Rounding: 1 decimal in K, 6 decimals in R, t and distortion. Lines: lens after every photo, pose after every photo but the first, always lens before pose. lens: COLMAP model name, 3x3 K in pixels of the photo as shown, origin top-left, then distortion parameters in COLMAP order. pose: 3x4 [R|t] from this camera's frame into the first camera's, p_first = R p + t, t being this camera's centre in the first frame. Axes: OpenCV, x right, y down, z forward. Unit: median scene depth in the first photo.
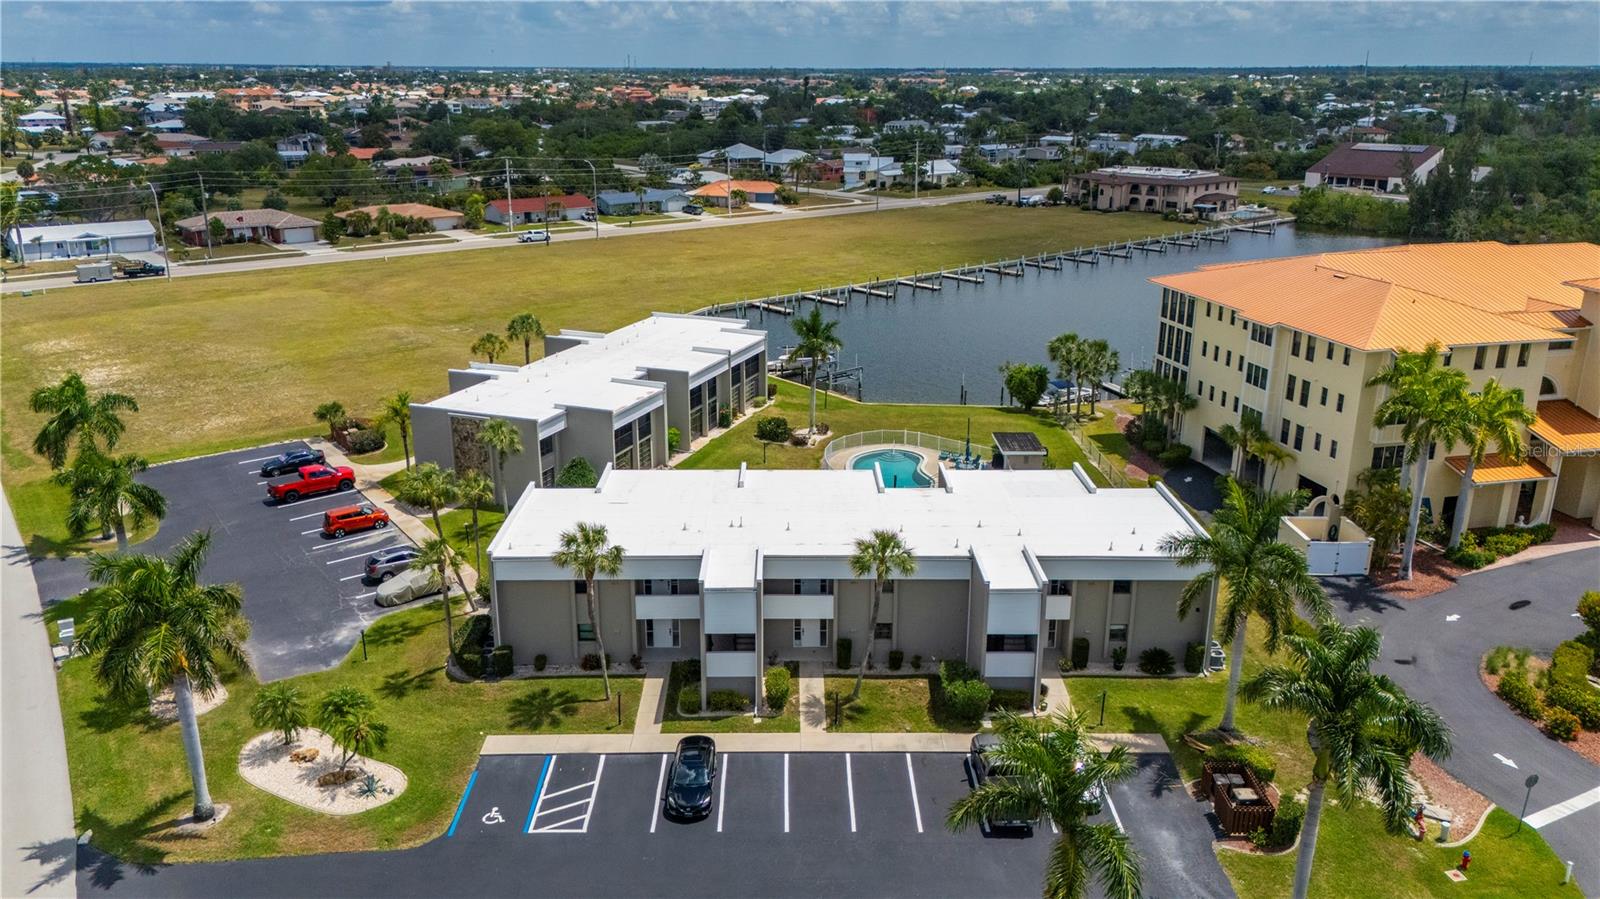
lens RADIAL K [[1176.1, 0, 802.8], [0, 1176.1, 455.7], [0, 0, 1]] dist [0.082638, -0.106202]
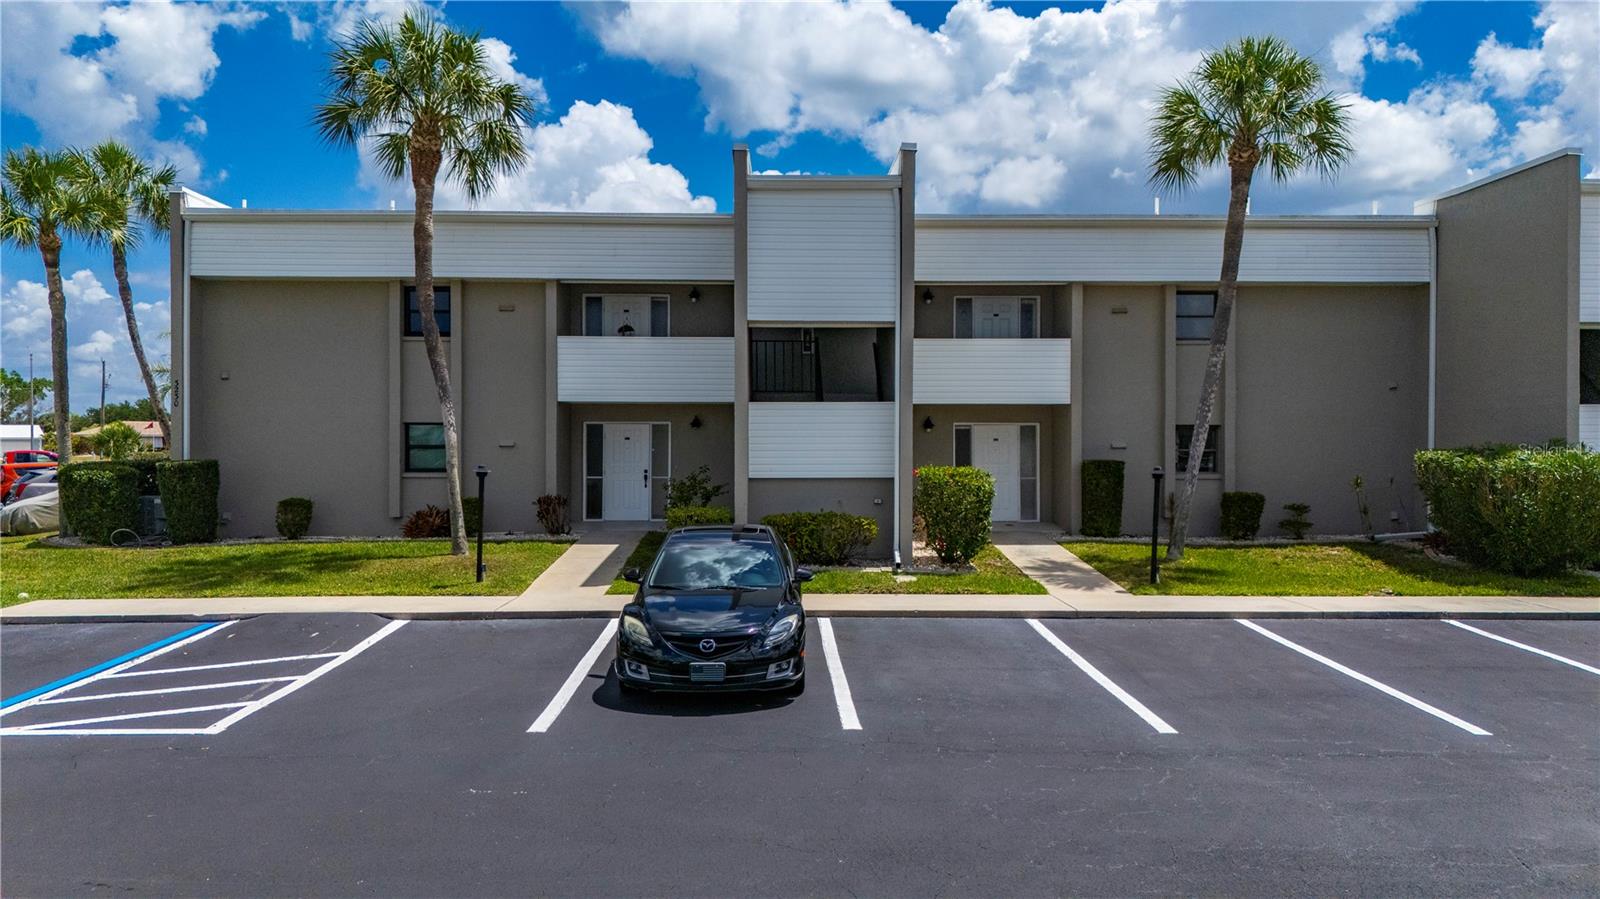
lens RADIAL K [[1177.7, 0, 802.6], [0, 1177.7, 452.1], [0, 0, 1]] dist [0.081111, -0.088242]
pose [[0.999929, -0.002706, 0.011629, -0.050710], [0.006167, 0.951048, -0.308983, 0.208349], [-0.010224, 0.309033, 0.950996, 0.486562]]
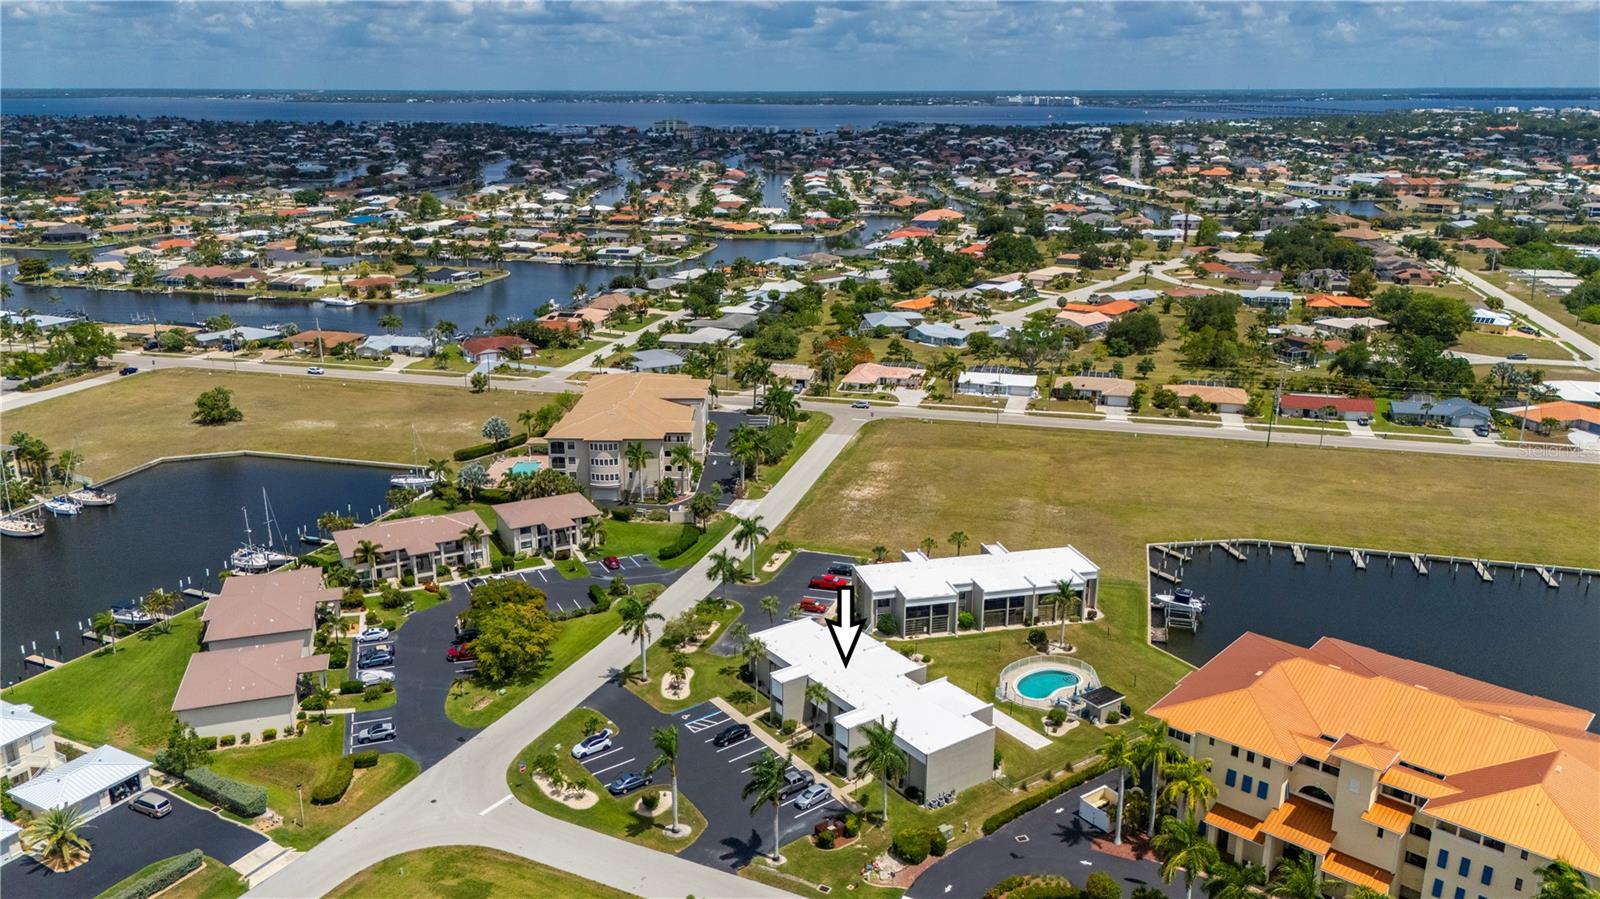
lens RADIAL K [[1177.7, 0, 802.6], [0, 1177.7, 452.1], [0, 0, 1]] dist [0.081111, -0.088242]
pose [[0.577334, 0.235194, -0.781901, 1.354866], [-0.256528, 0.961374, 0.099766, -0.465686], [0.775163, 0.142981, 0.615368, -0.472844]]
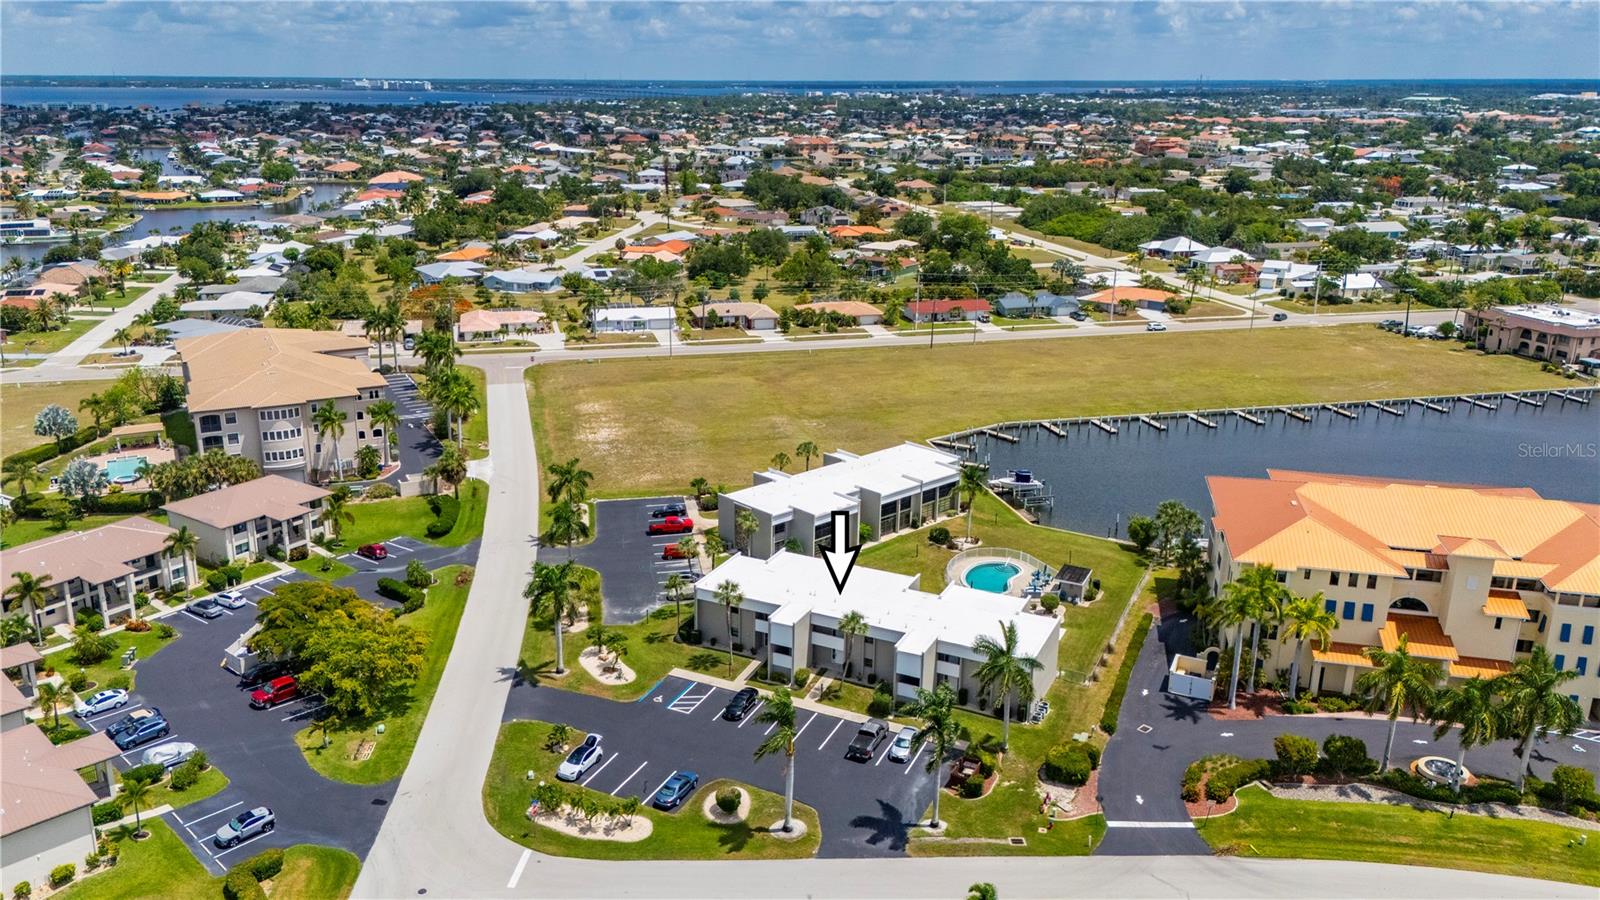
lens RADIAL K [[1192.5, 0, 760.3], [0, 1192.5, 446.7], [0, 0, 1]] dist [0.084536, -0.092329]
pose [[0.886627, 0.134995, -0.442345, 0.565236], [-0.145078, 0.989358, 0.011141, -0.153948], [0.439141, 0.054297, 0.896776, -0.667459]]
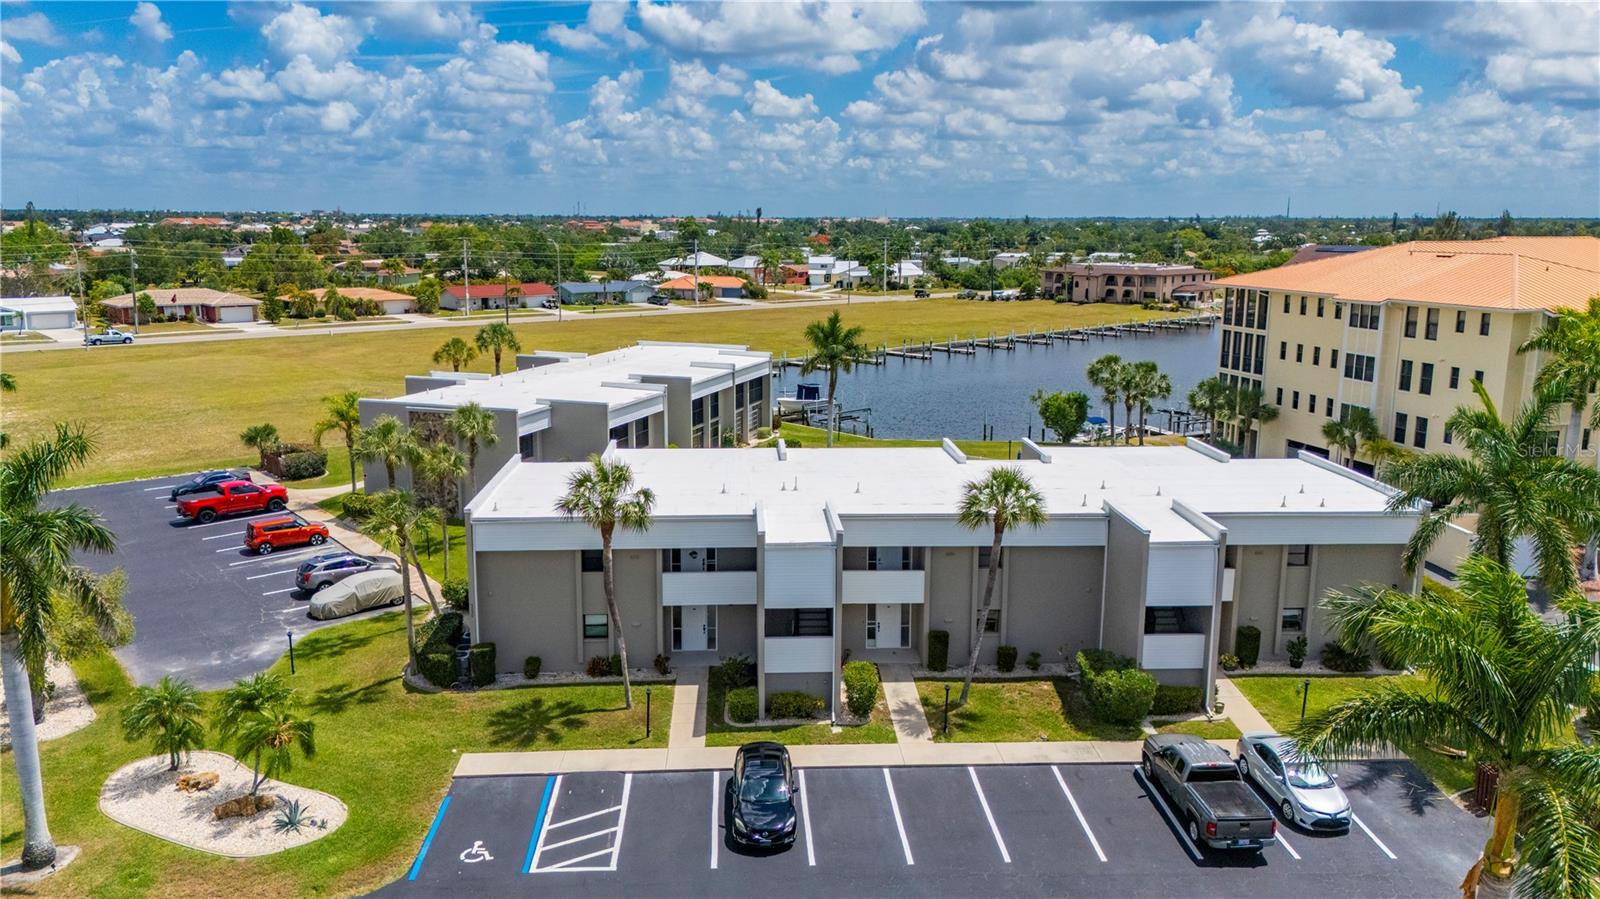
lens RADIAL K [[1177.7, 0, 802.6], [0, 1177.7, 452.1], [0, 0, 1]] dist [0.081111, -0.088242]
pose [[0.998955, -0.005782, 0.045334, -0.065608], [0.011182, 0.992736, -0.119789, 0.101206], [-0.044312, 0.120171, 0.991764, 0.183318]]
